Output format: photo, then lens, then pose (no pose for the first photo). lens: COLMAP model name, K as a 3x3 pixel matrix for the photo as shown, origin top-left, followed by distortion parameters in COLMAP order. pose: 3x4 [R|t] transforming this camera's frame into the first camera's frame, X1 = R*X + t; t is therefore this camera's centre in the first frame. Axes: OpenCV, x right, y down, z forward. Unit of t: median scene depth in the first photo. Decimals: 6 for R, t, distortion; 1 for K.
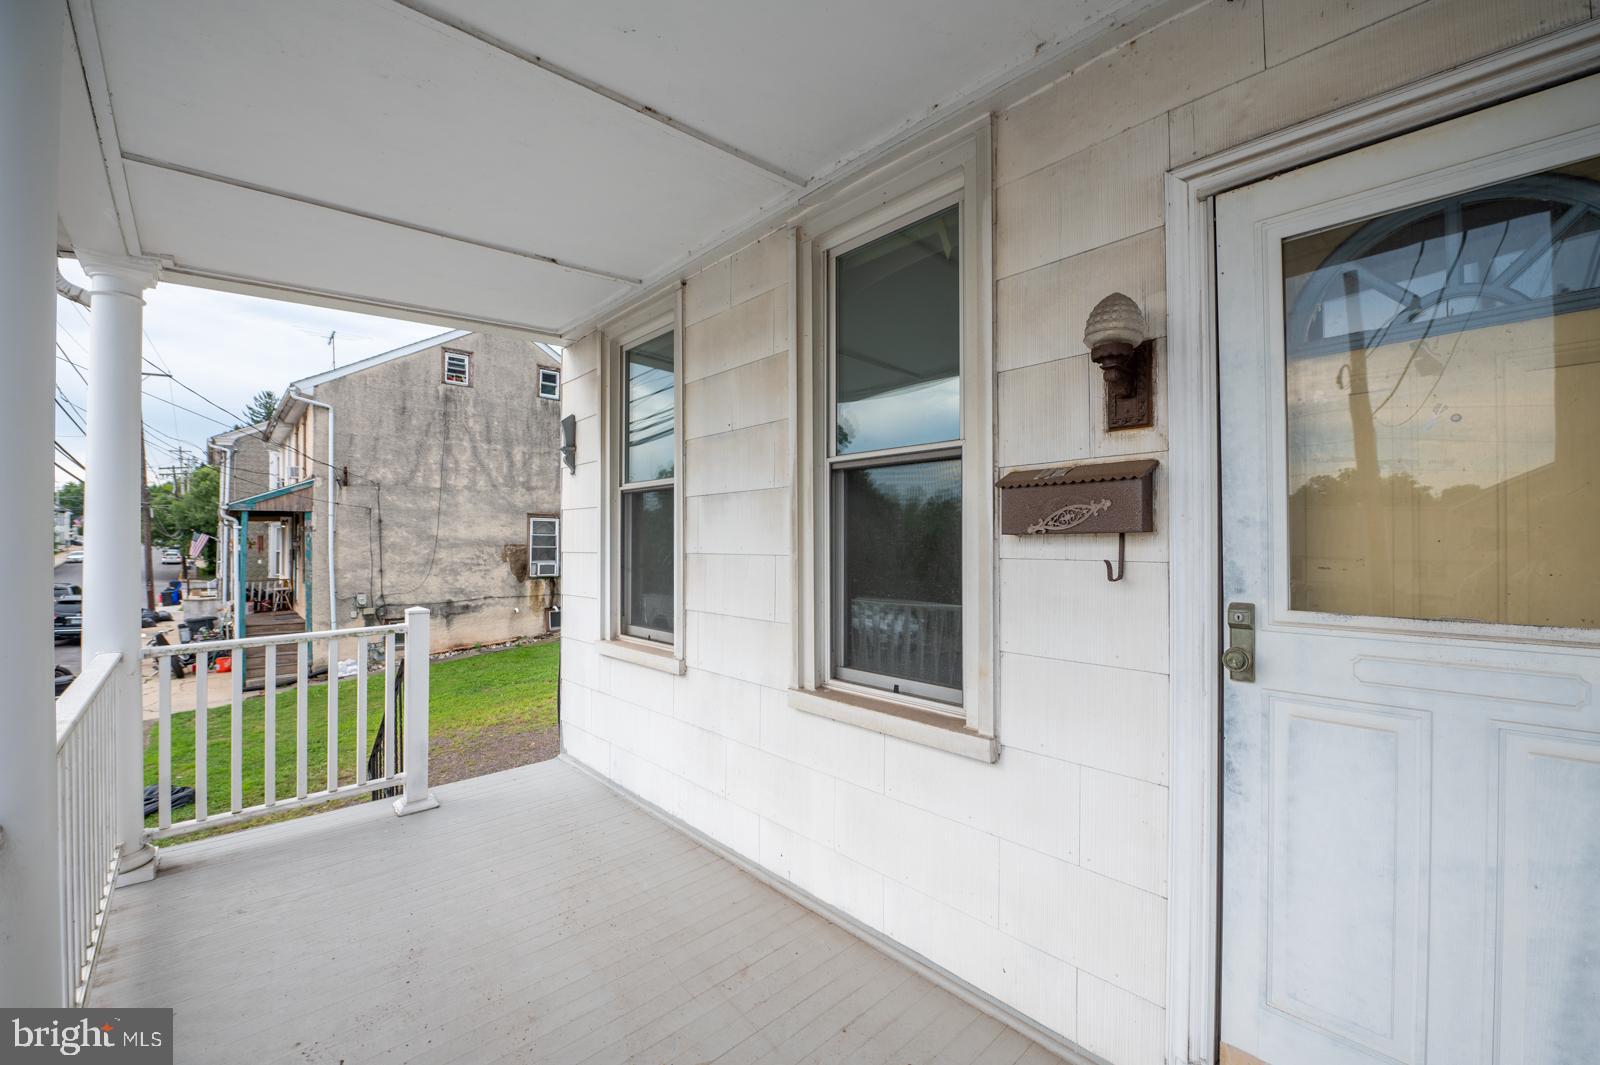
lens RADIAL K [[635.3, 0, 811.4], [0, 635.3, 535.3], [0, 0, 1]] dist [-0.017135, -0.002512]
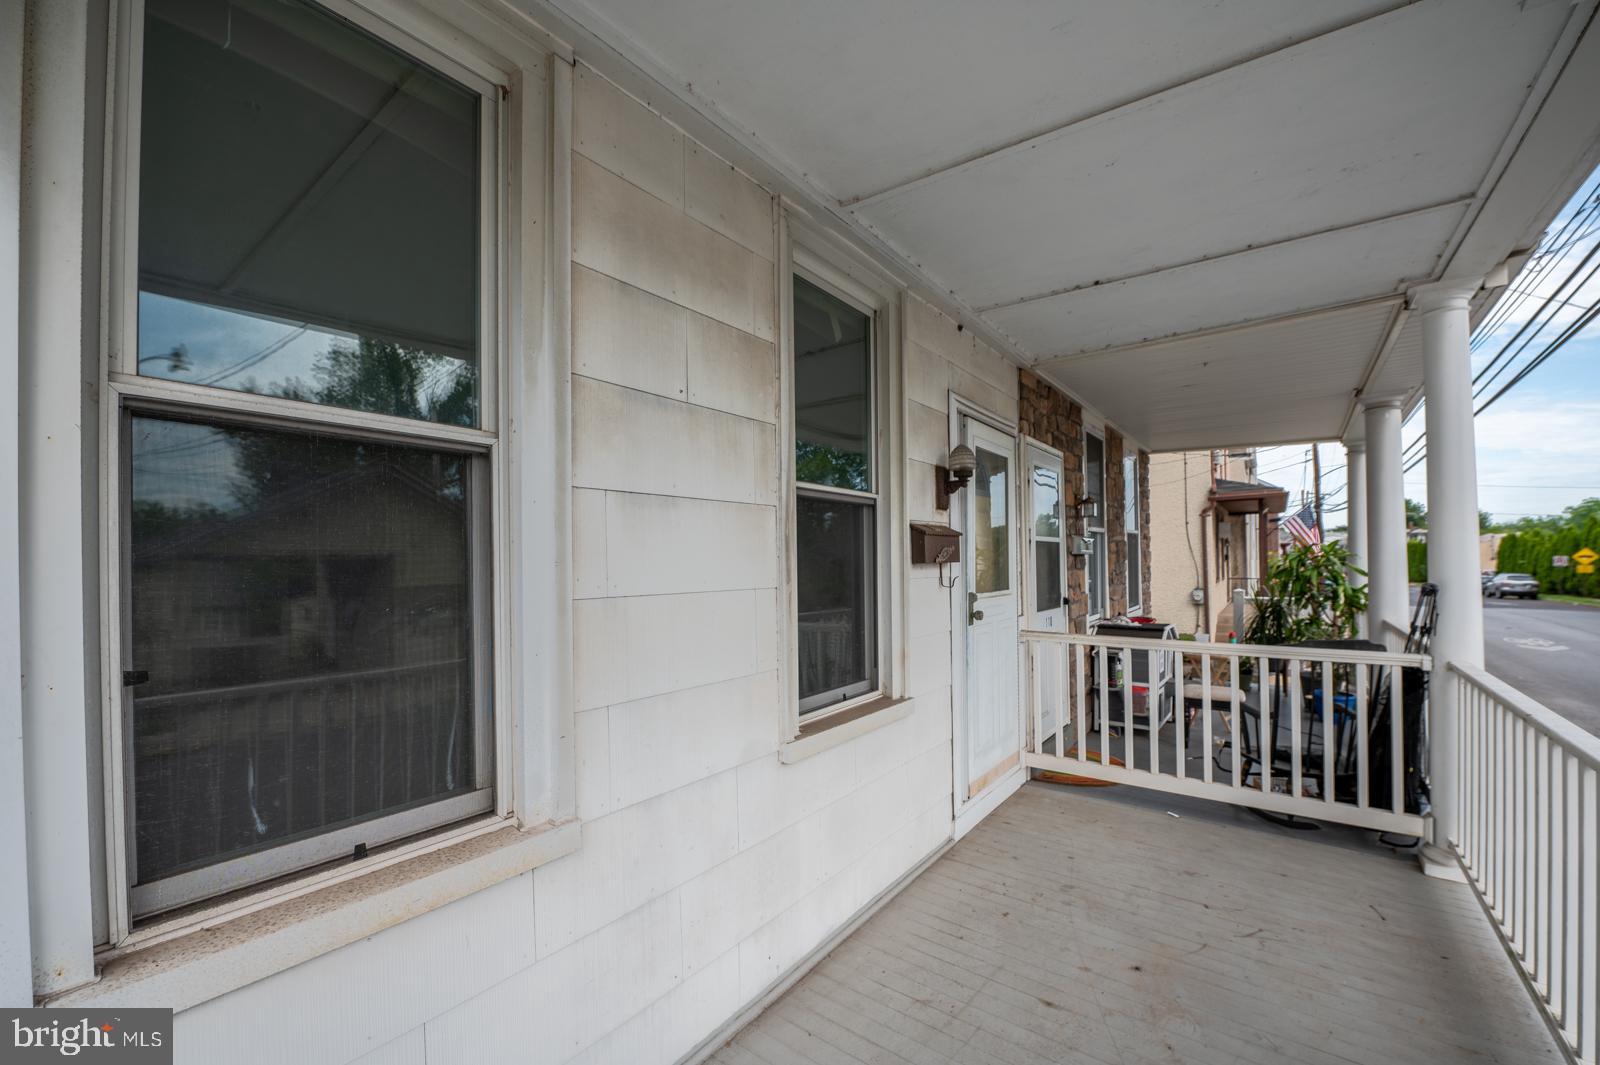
lens RADIAL K [[635.3, 0, 805.5], [0, 635.3, 544.7], [0, 0, 1]] dist [-0.017135, -0.002512]
pose [[-0.156782, 0.022539, 0.987376, -0.838260], [-0.007990, 0.999678, -0.024088, -0.005364], [-0.987601, -0.011666, -0.156552, 1.051766]]
